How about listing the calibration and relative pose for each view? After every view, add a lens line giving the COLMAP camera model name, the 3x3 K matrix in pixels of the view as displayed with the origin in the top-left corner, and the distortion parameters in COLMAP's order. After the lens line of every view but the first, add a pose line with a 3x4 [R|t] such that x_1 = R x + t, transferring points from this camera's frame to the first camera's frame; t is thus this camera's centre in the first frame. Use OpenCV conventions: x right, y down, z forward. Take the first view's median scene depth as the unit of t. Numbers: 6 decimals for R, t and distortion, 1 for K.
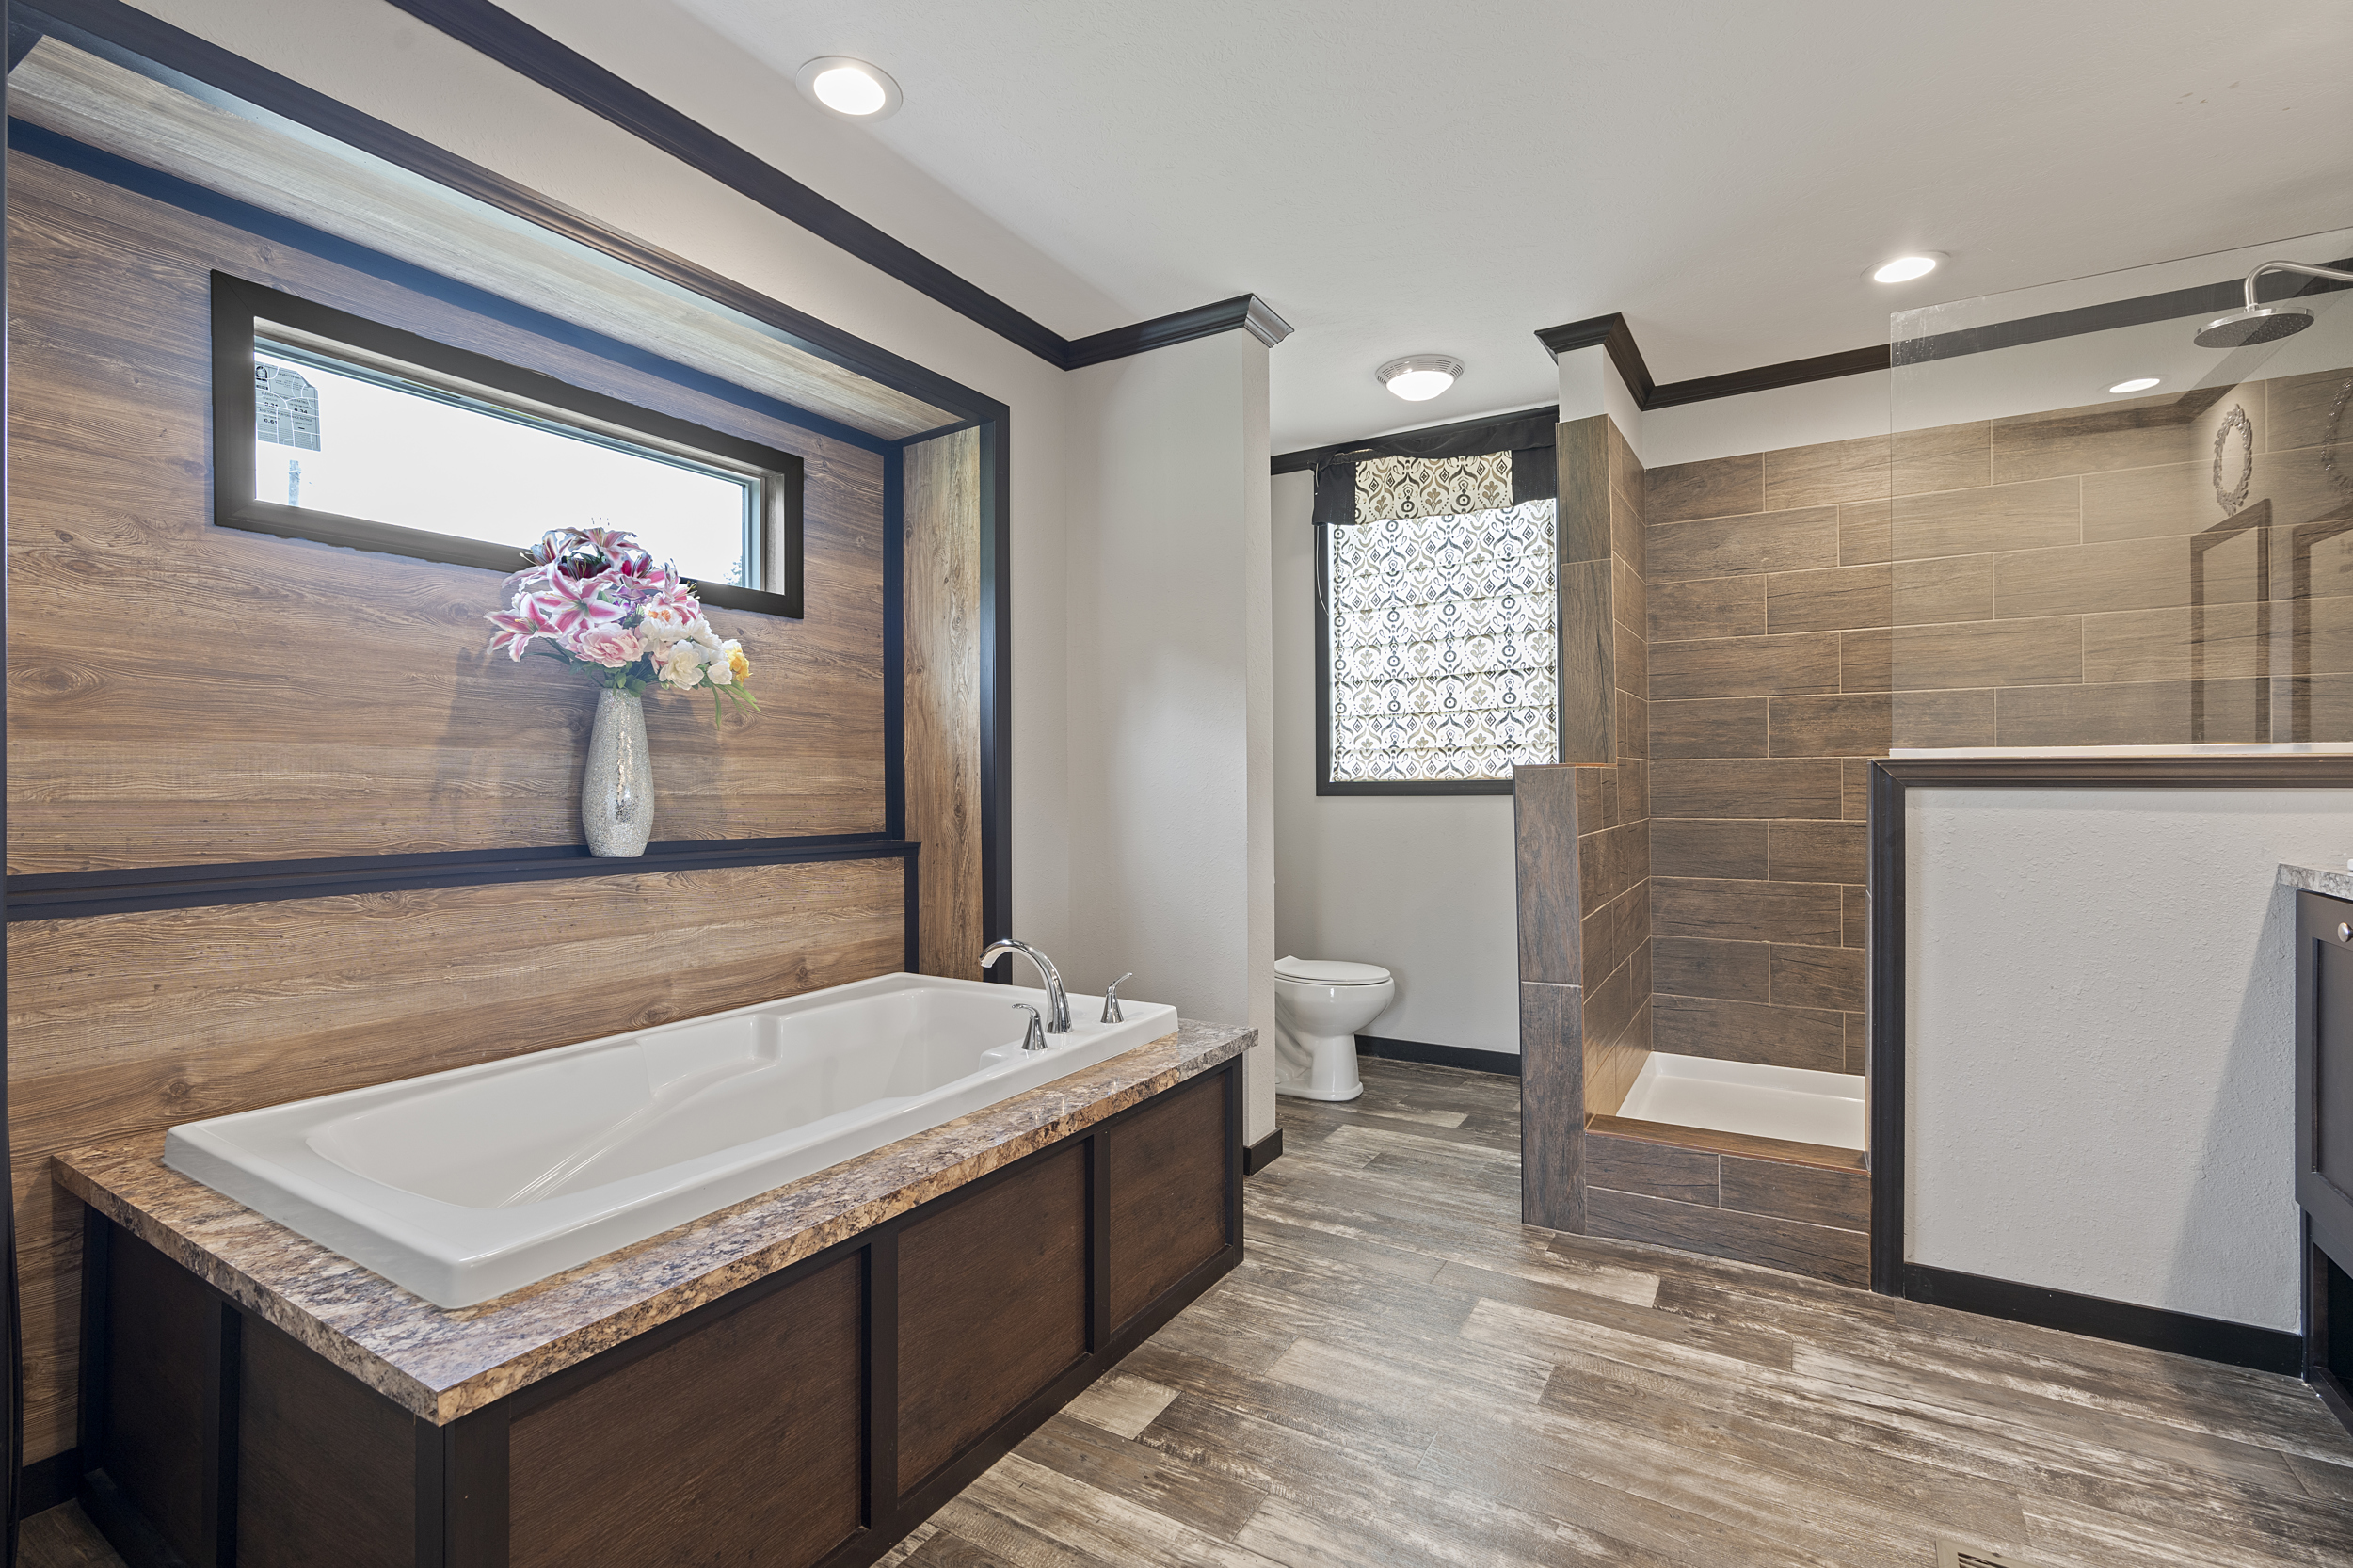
lens RADIAL K [[1065.8, 0, 1183.2], [0, 1065.8, 779.2], [0, 0, 1]] dist [-0.007628, 0.003318]
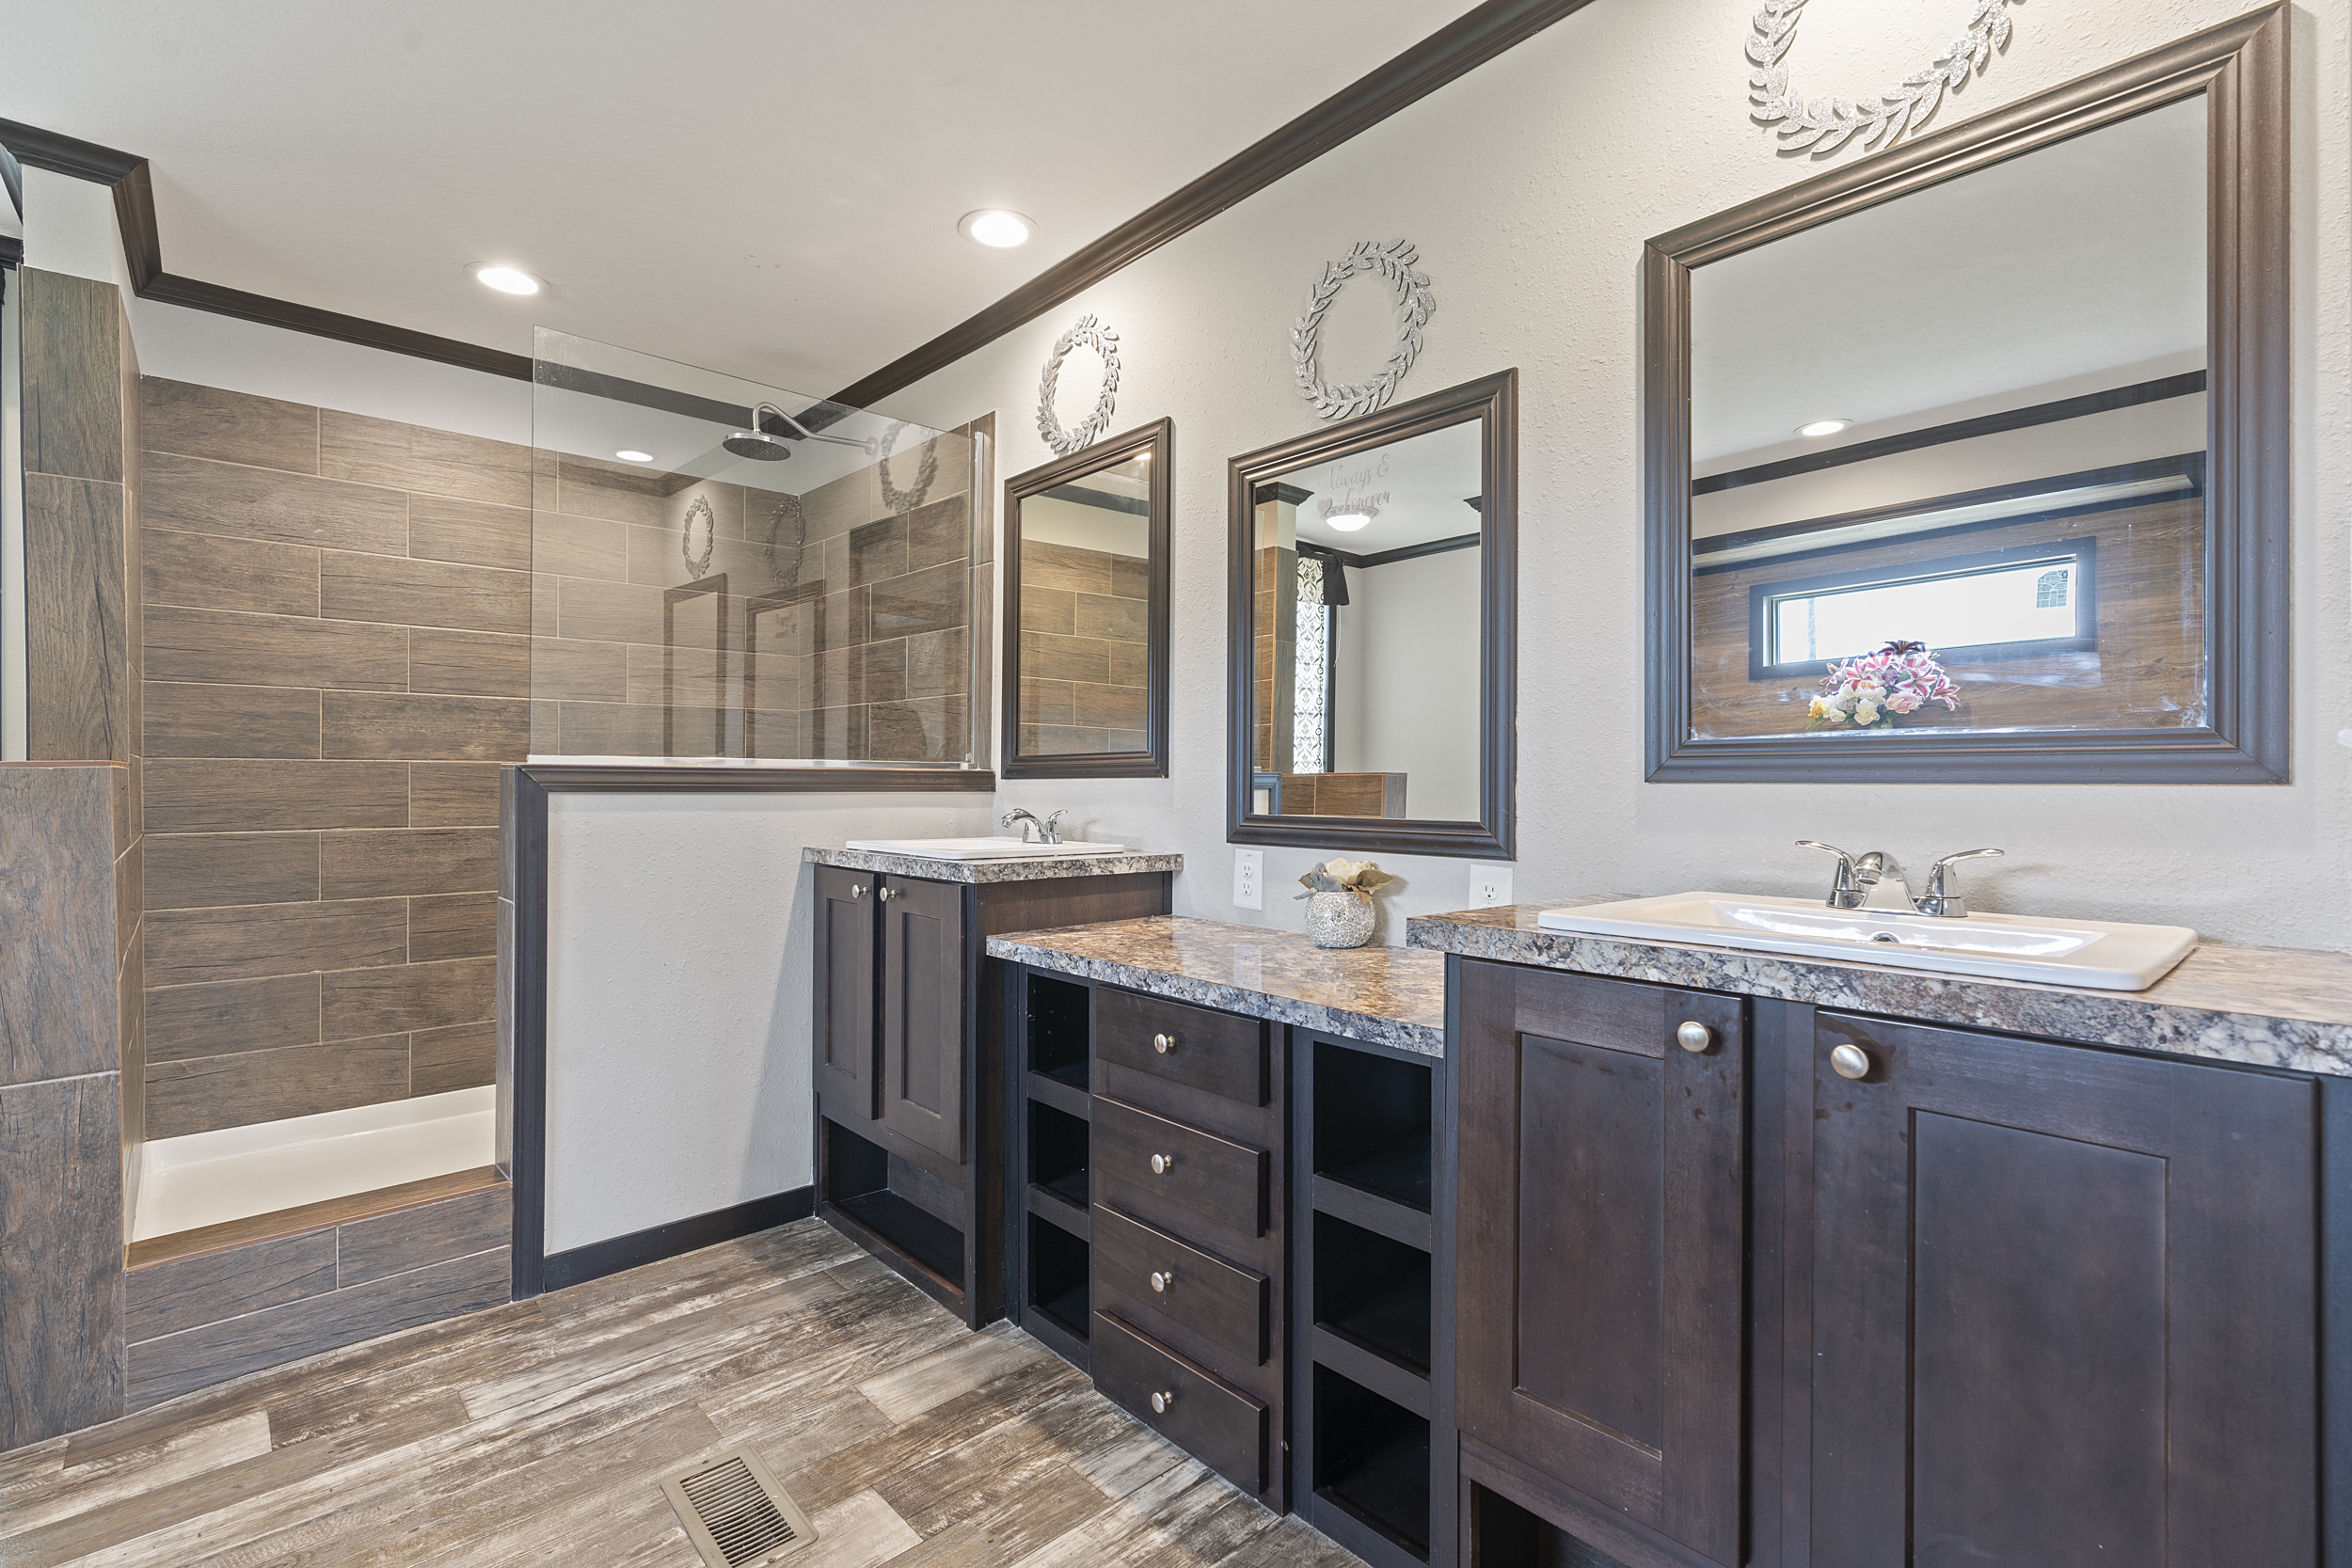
lens RADIAL K [[1065.2, 0, 1181.0], [0, 1065.2, 774.2], [0, 0, 1]] dist [-0.007628, 0.003318]
pose [[0.274151, 0.011597, 0.961617, -0.124610], [-0.003196, 0.999933, -0.011148, -0.000702], [-0.961681, -0.000018, 0.274170, 0.116666]]
